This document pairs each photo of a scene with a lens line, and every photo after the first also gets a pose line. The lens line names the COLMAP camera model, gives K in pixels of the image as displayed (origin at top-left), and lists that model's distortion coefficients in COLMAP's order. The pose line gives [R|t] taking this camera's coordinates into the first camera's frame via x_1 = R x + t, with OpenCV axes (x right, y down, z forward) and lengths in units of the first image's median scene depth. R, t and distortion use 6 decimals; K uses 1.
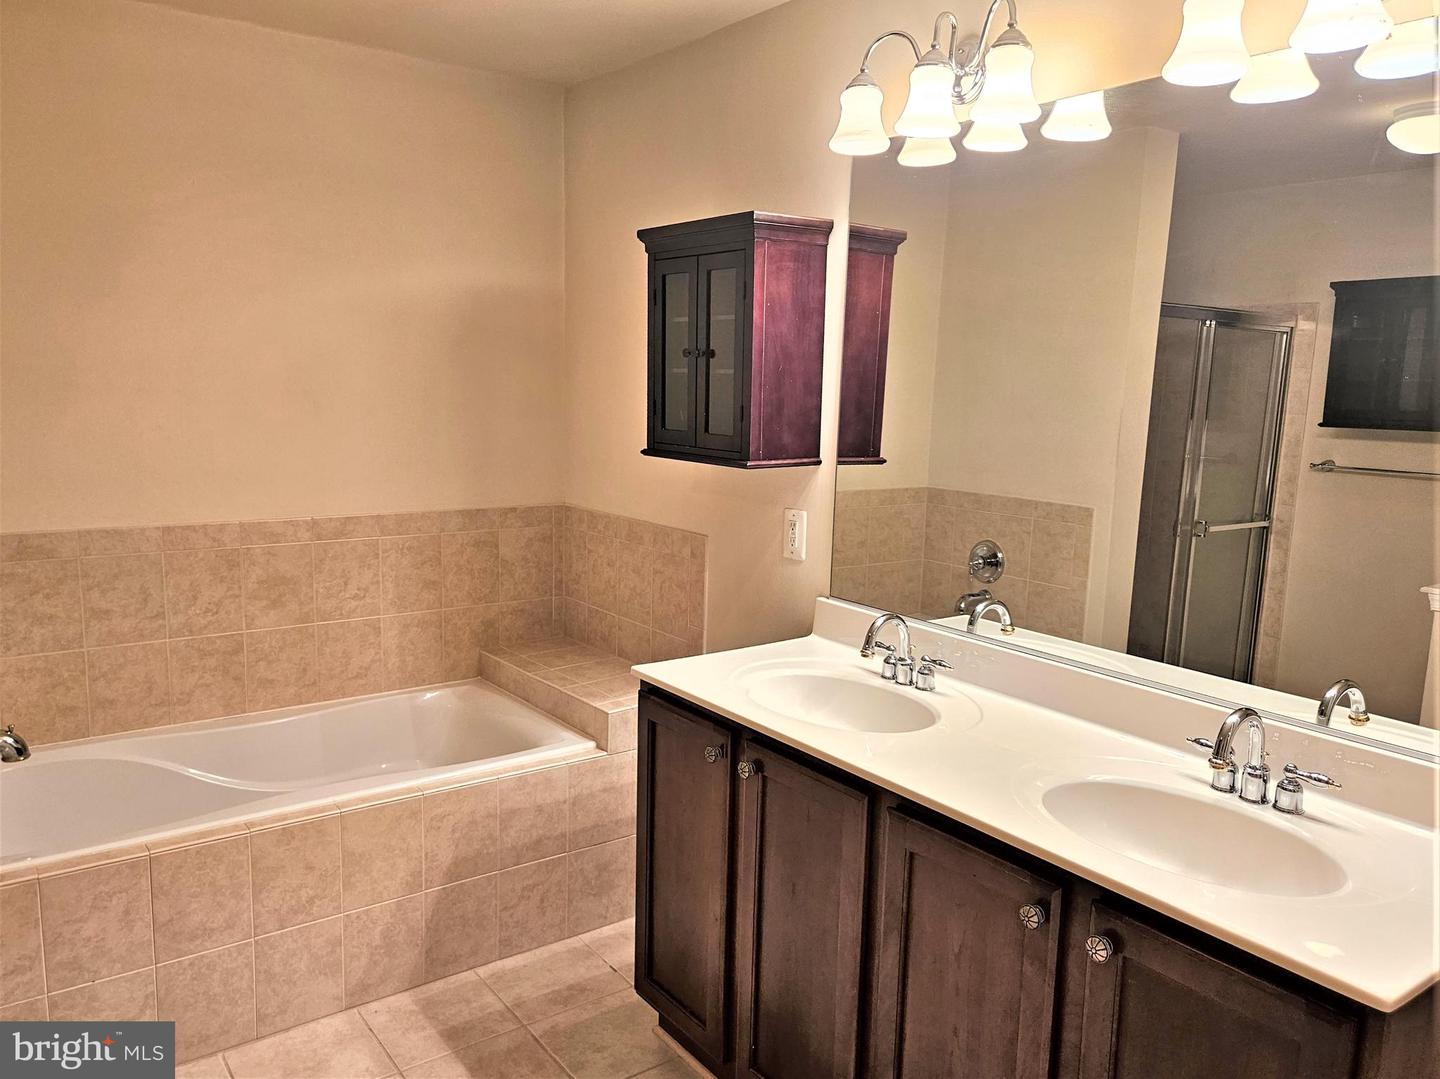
lens RADIAL K [[1053.3, 0, 719.4], [0, 1053.3, 563.4], [0, 0, 1]] dist [0.069409, -0.078504]
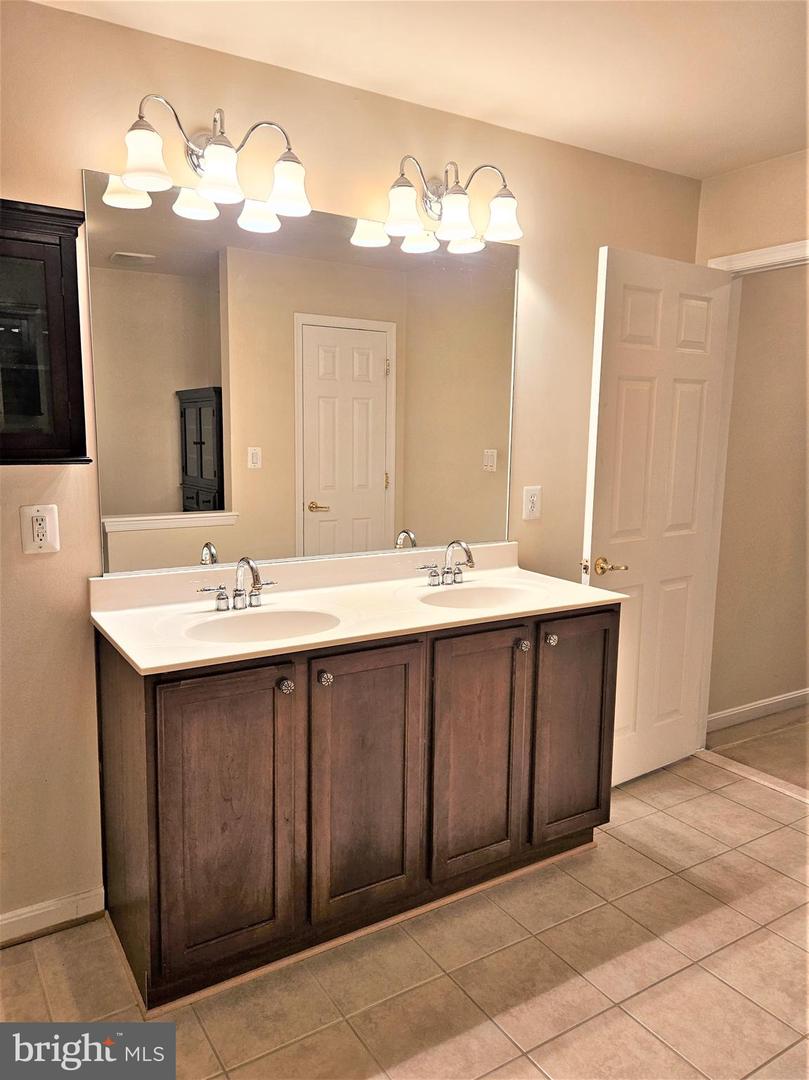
lens RADIAL K [[790.0, 0, 404.5], [0, 790.0, 540.0], [0, 0, 1]] dist [0.069409, -0.078504]
pose [[0.076255, -0.173179, 0.981934, -1.083376], [0.169078, 0.972785, 0.158435, -0.131476], [-0.982648, 0.153941, 0.103461, 0.940580]]
